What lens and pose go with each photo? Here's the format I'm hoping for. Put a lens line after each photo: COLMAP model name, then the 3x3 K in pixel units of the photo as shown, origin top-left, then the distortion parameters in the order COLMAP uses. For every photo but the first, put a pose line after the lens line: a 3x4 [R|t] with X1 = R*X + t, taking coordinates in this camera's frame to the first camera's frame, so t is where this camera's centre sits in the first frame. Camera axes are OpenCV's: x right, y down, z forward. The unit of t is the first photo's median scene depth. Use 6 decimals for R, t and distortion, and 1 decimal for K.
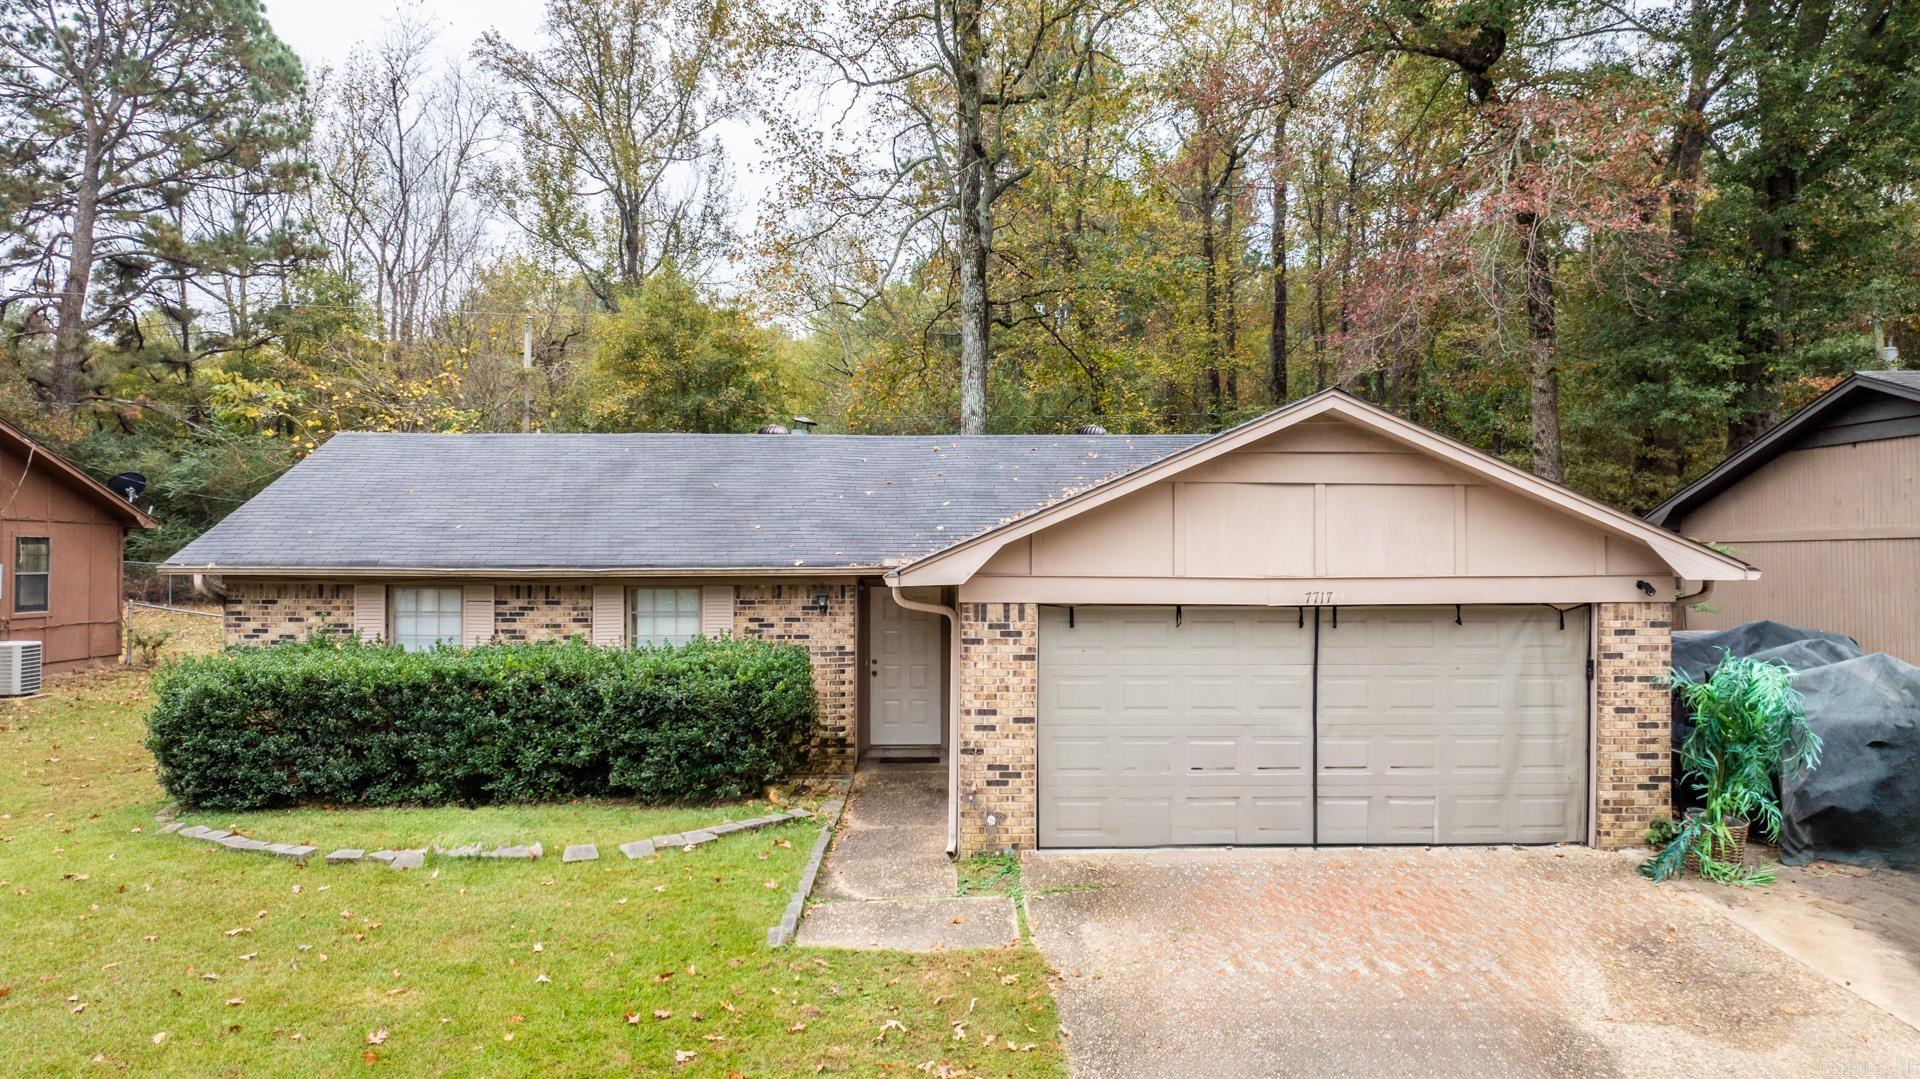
lens RADIAL K [[1320.9, 0, 960.2], [0, 1320.9, 537.9], [0, 0, 1]] dist [-0.025032, -0.001222]
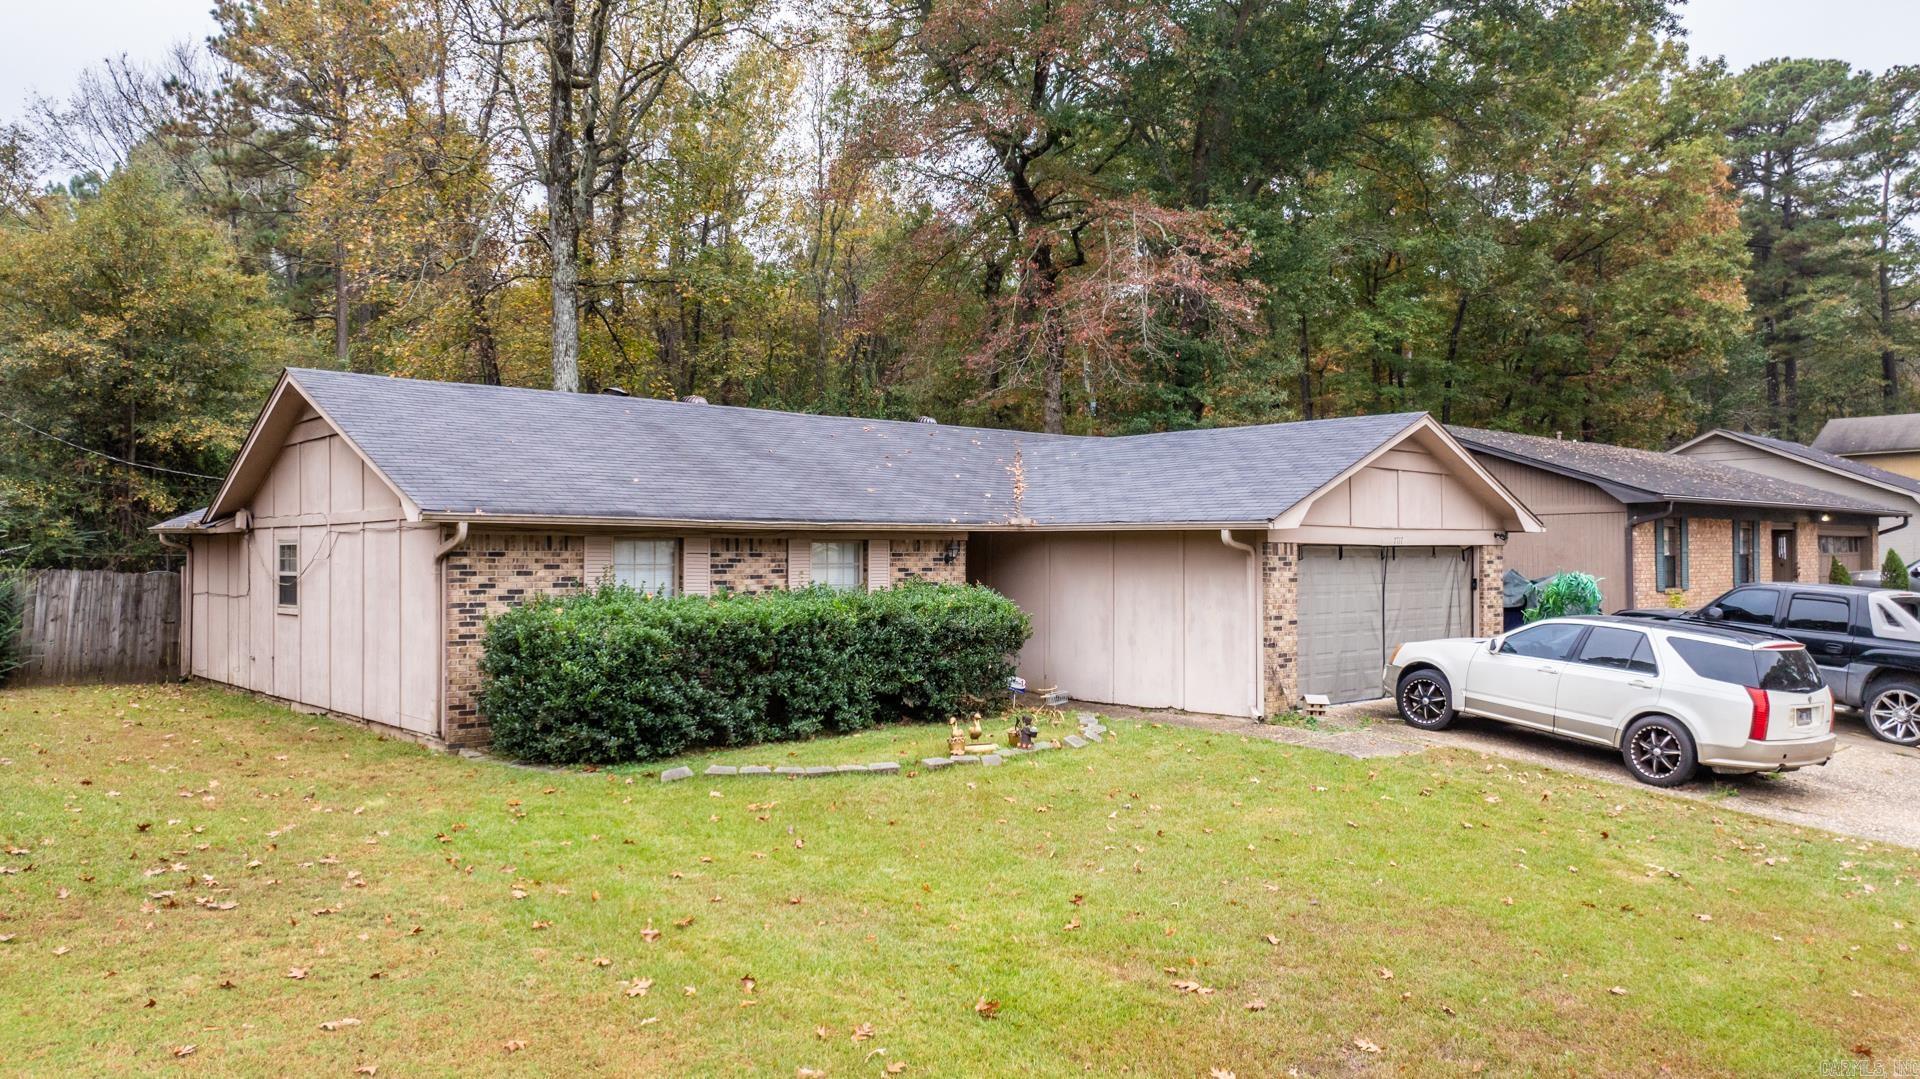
lens RADIAL K [[1320.9, 0, 961.4], [0, 1320.9, 541.6], [0, 0, 1]] dist [-0.025032, -0.001222]
pose [[0.757190, 0.006295, 0.653165, -0.881199], [-0.007973, 0.999968, -0.000395, 0.037984], [-0.653147, -0.004909, 0.757216, 0.094489]]
